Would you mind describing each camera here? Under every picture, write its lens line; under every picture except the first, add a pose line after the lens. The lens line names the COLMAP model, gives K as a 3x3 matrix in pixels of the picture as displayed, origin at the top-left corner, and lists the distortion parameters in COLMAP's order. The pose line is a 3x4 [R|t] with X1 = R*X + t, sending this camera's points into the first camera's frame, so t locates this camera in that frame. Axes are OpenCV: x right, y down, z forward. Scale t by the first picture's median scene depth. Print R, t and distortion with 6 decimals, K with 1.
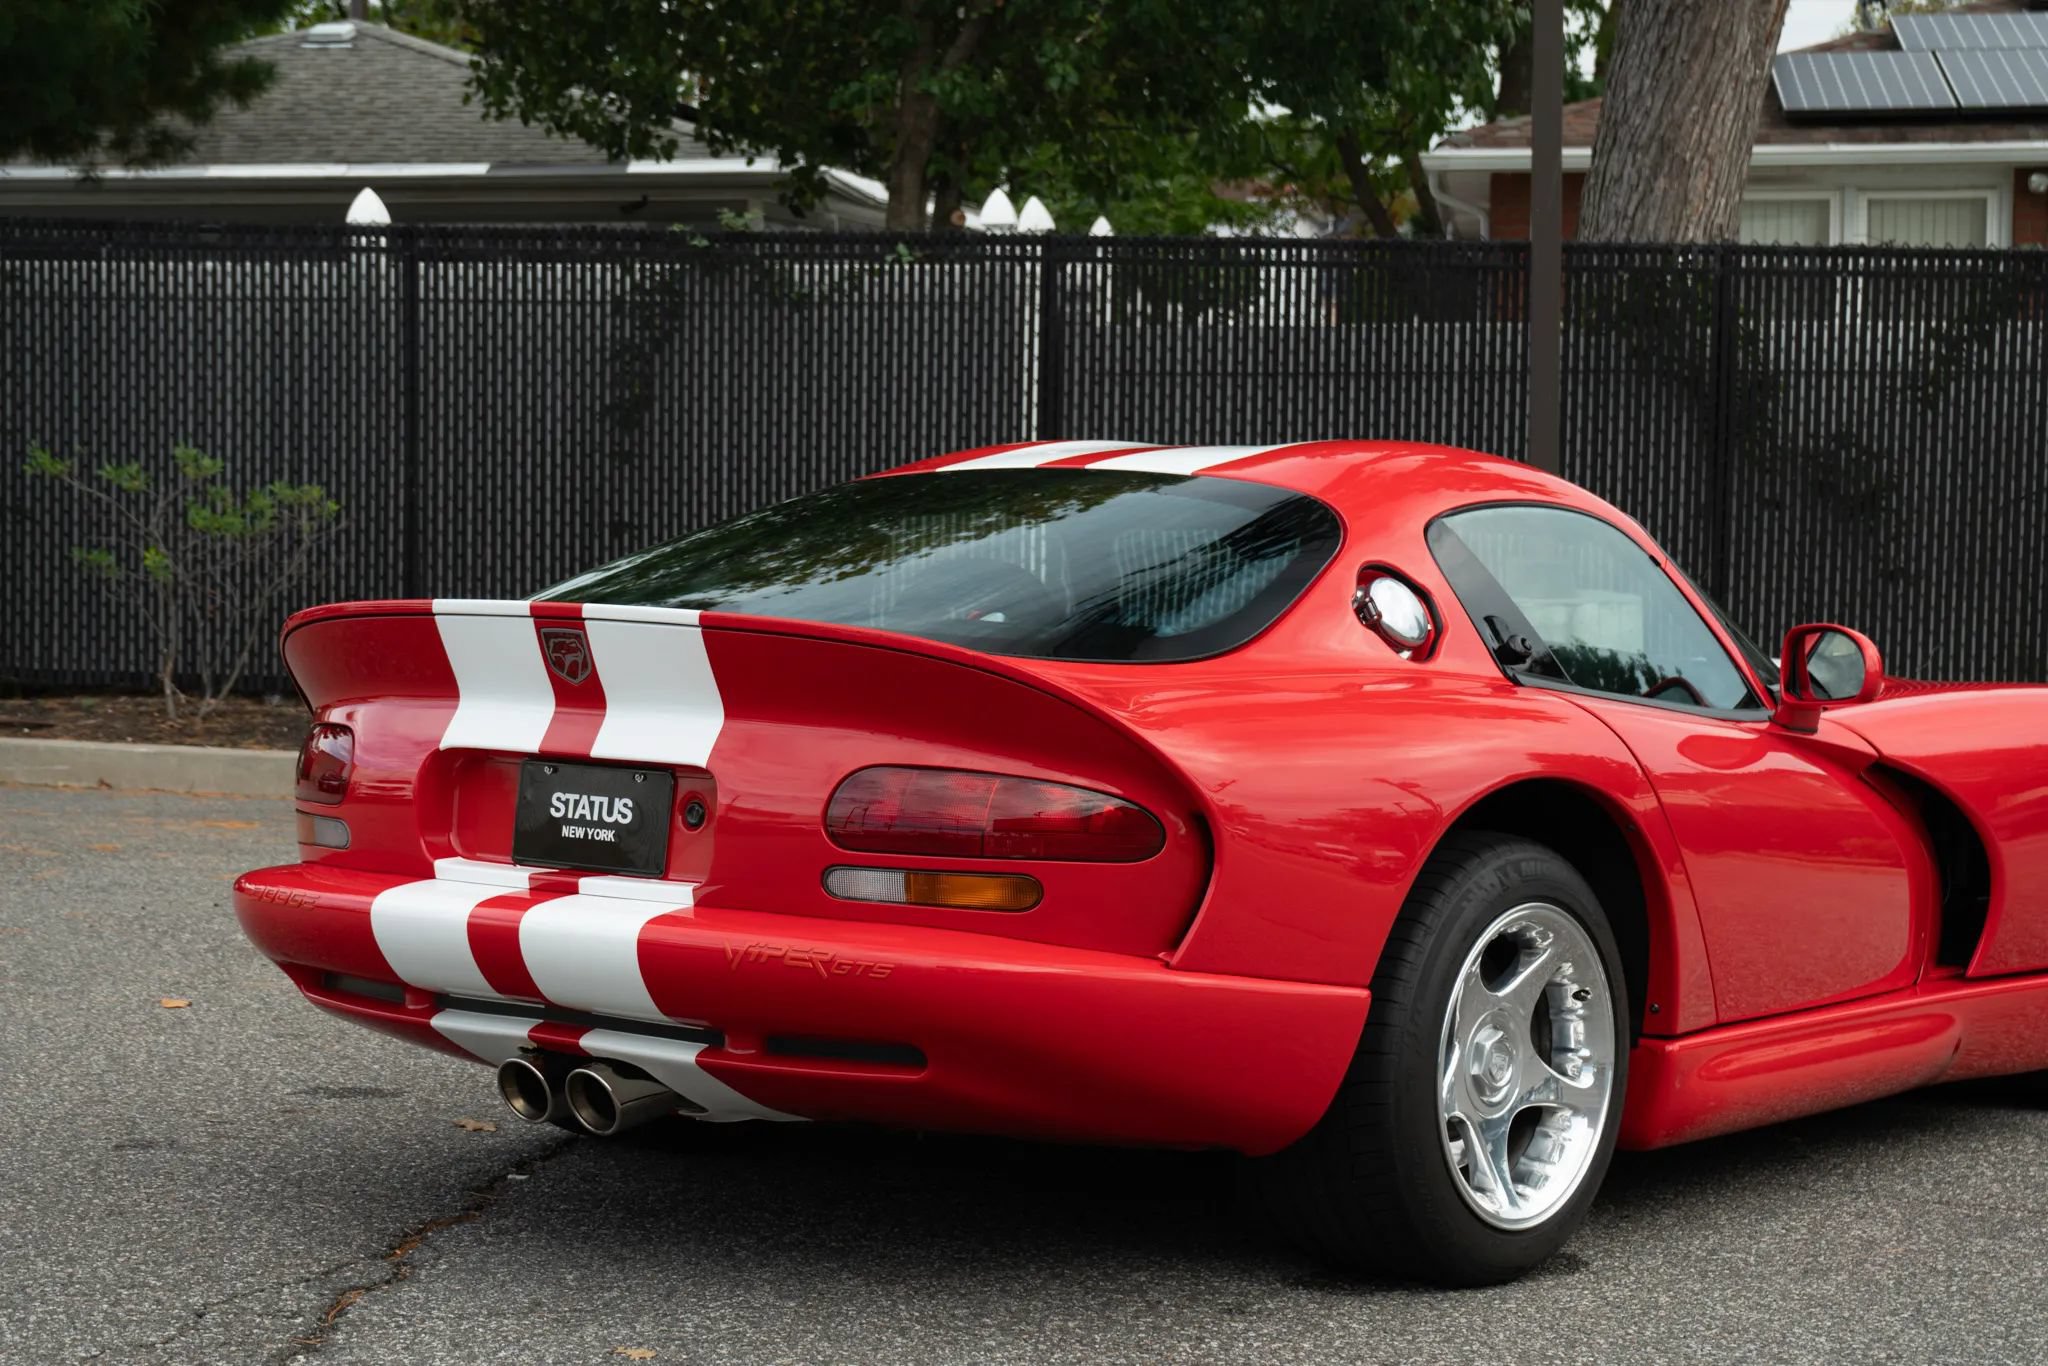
lens RADIAL K [[4000.5, 0, 995.9], [0, 4000.5, 680.0], [0, 0, 1]] dist [0.061079, 0.280442]
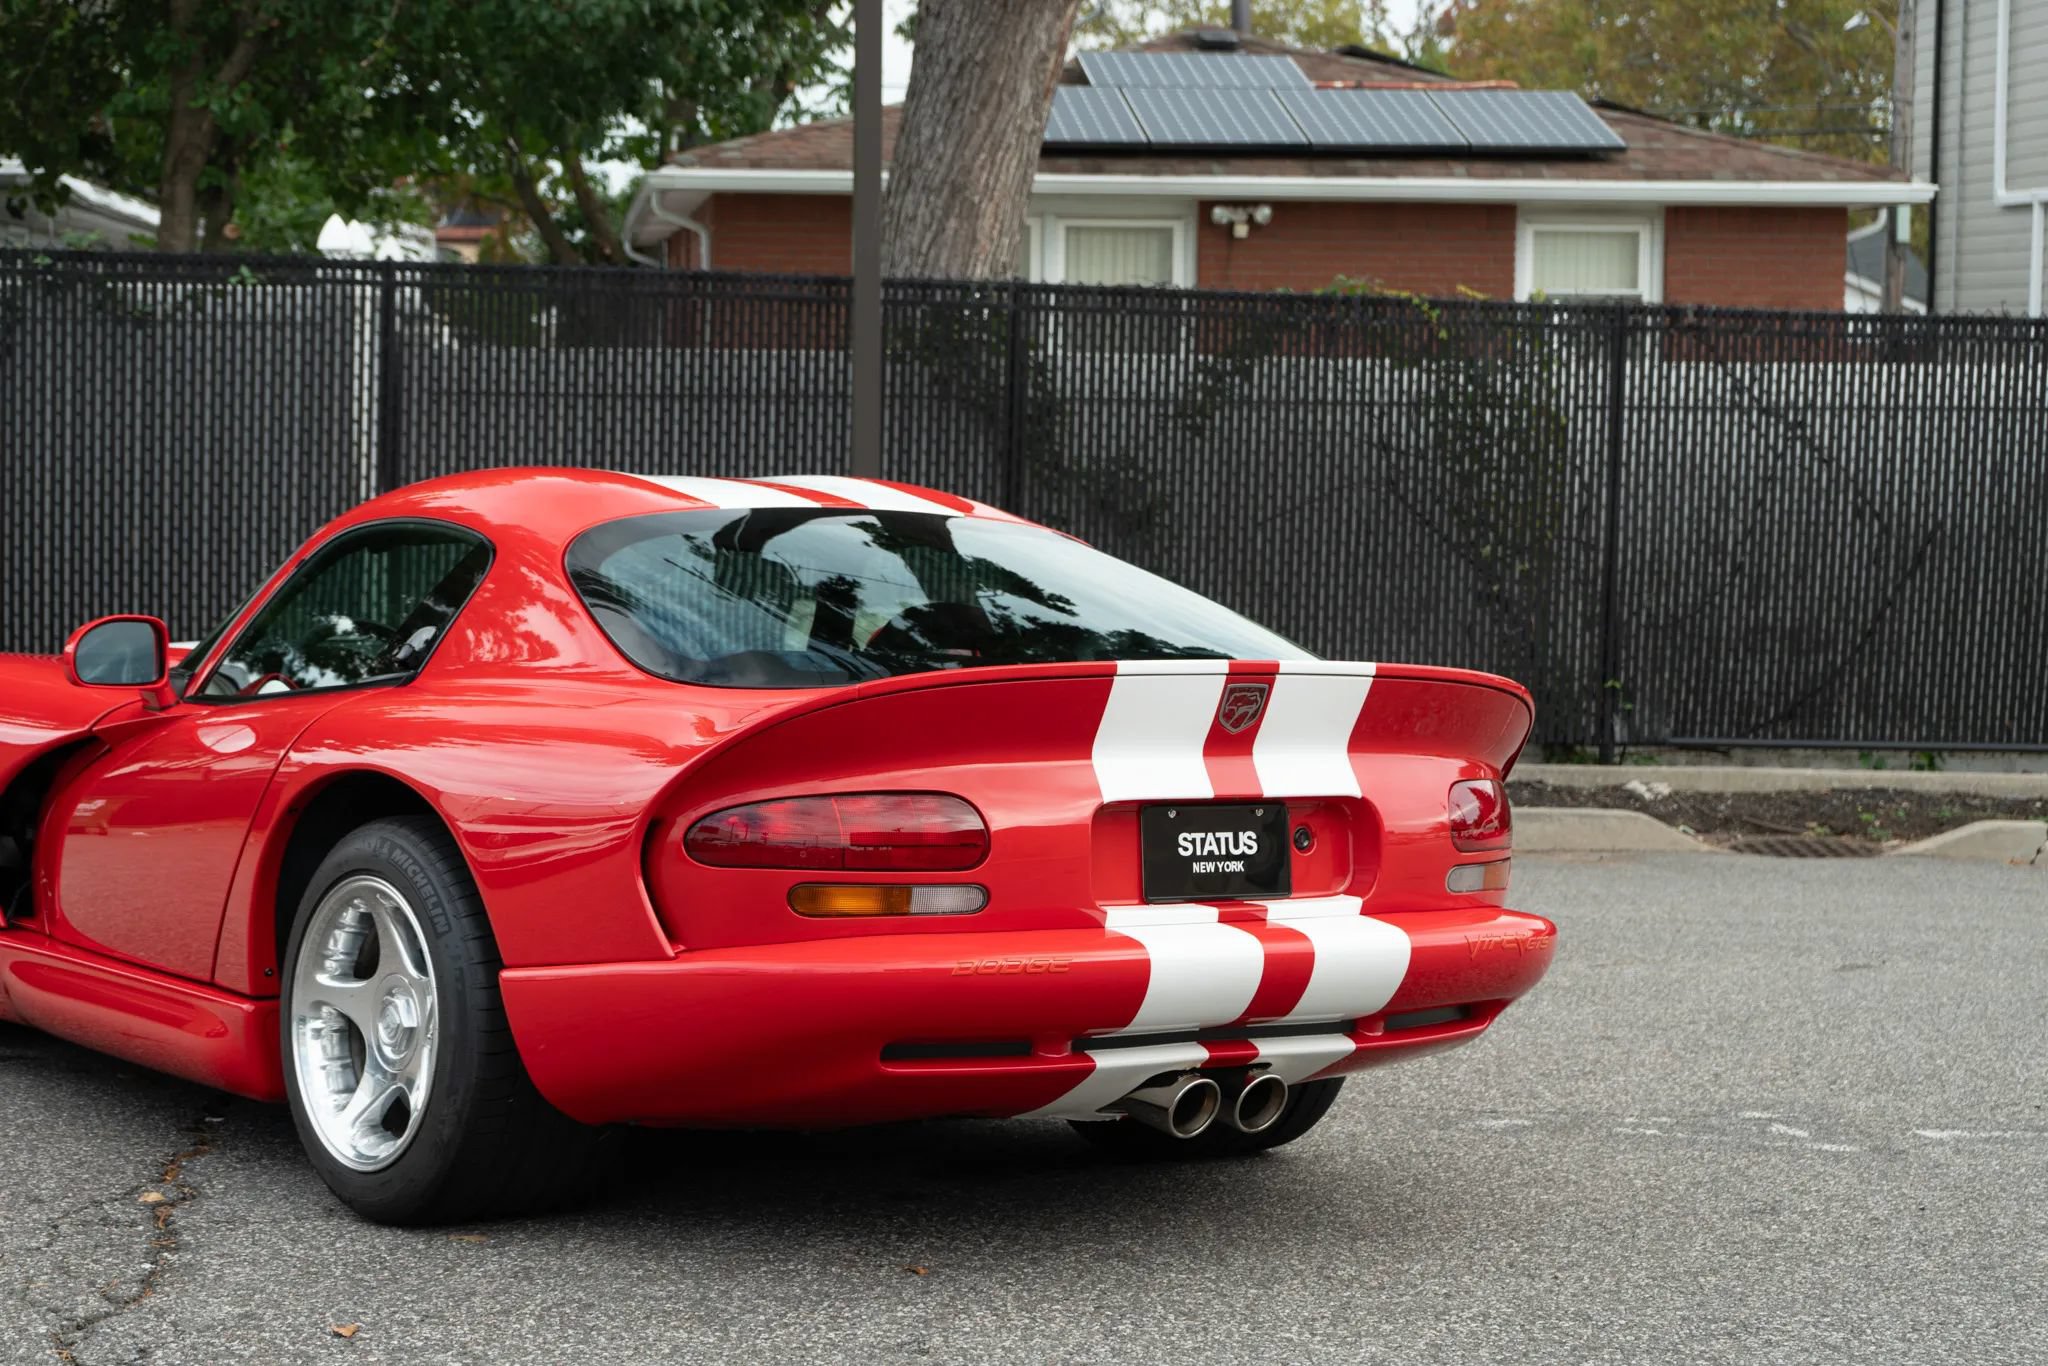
lens RADIAL K [[4110.2, 0, 992.5], [0, 4110.2, 674.2], [0, 0, 1]] dist [0.046225, 0.284179]
pose [[0.975310, -0.004377, 0.220797, -0.070692], [0.004790, 0.999988, -0.001334, -0.000387], [-0.220788, 0.002359, 0.975319, -0.088070]]
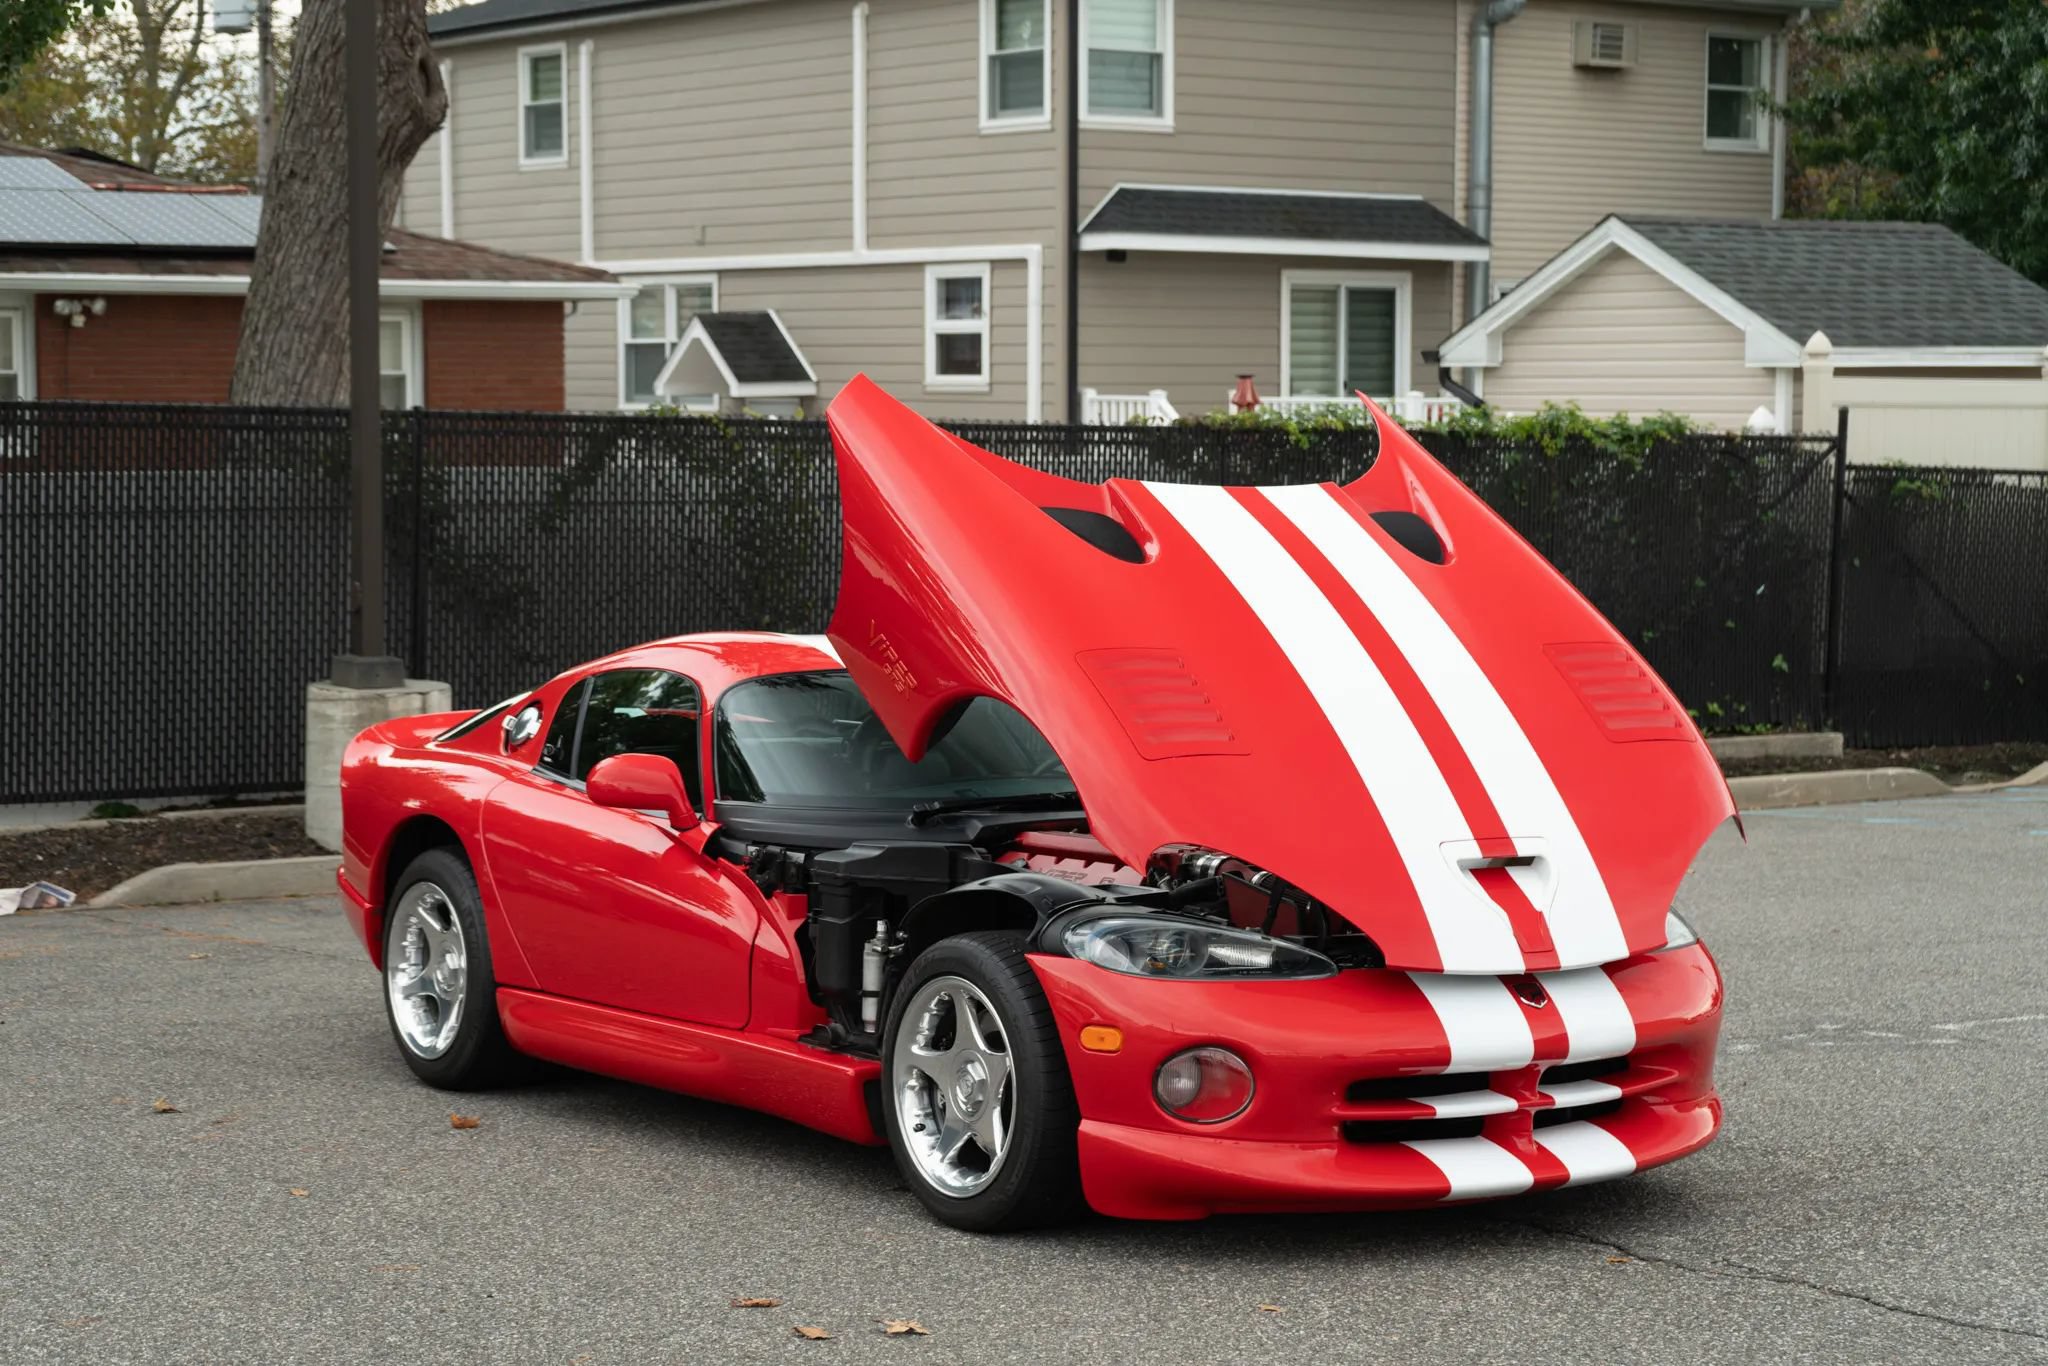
lens RADIAL K [[3735.7, 0, 992.9], [0, 3735.7, 675.8], [0, 0, 1]] dist [0.033275, 0.200633]
pose [[0.741792, -0.049129, 0.668828, -0.478762], [0.049322, 0.998609, 0.018650, -0.035517], [-0.668814, 0.019153, 0.743183, -0.017641]]
